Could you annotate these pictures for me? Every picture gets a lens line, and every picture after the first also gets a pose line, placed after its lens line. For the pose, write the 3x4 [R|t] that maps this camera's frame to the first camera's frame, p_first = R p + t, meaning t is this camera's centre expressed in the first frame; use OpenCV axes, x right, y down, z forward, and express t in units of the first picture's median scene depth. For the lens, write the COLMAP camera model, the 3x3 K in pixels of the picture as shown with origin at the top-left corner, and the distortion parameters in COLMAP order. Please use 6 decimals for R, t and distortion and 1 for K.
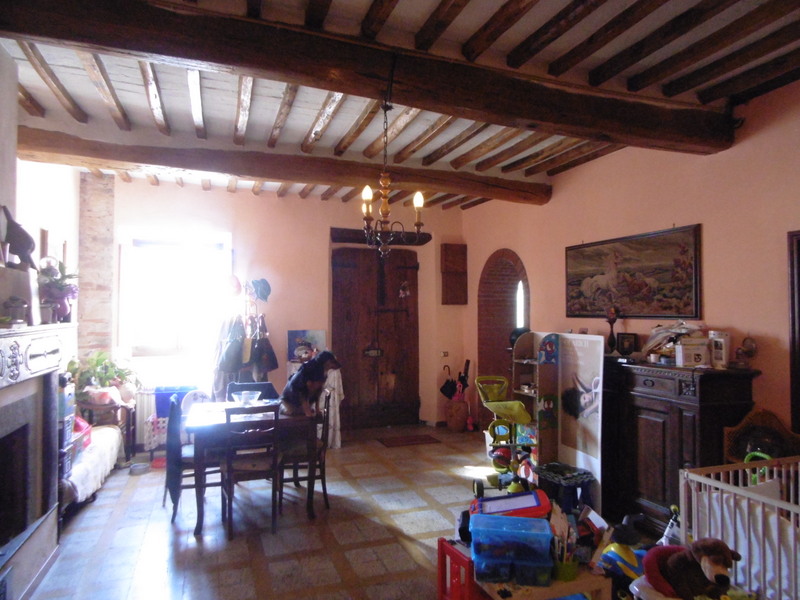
lens RADIAL K [[525.0, 0, 398.4], [0, 525.0, 303.0], [0, 0, 1]] dist [0.010830, -0.010428]
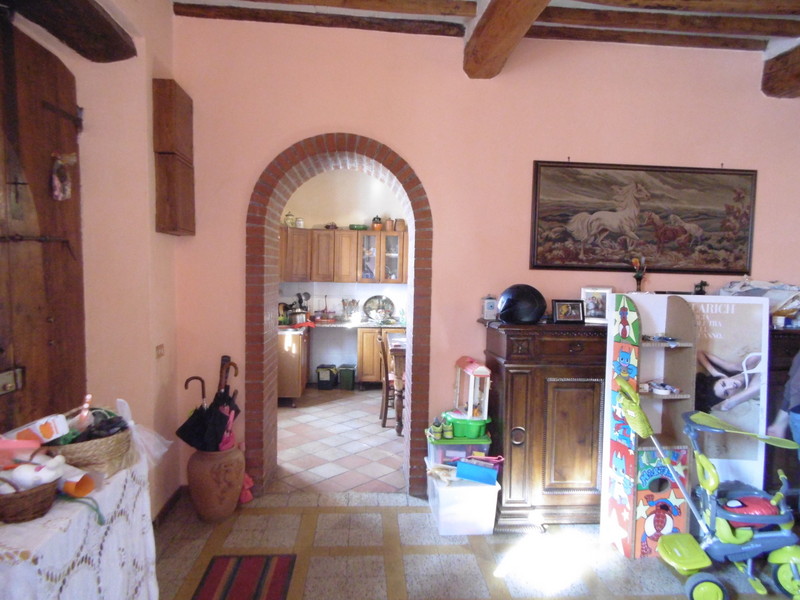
lens RADIAL K [[525.0, 0, 398.5], [0, 525.0, 300.0], [0, 0, 1]] dist [0.010830, -0.010428]
pose [[0.266049, -0.058431, 0.962187, -0.418914], [-0.042443, 0.996483, 0.072249, 0.029746], [-0.963025, -0.060060, 0.262634, 1.149751]]
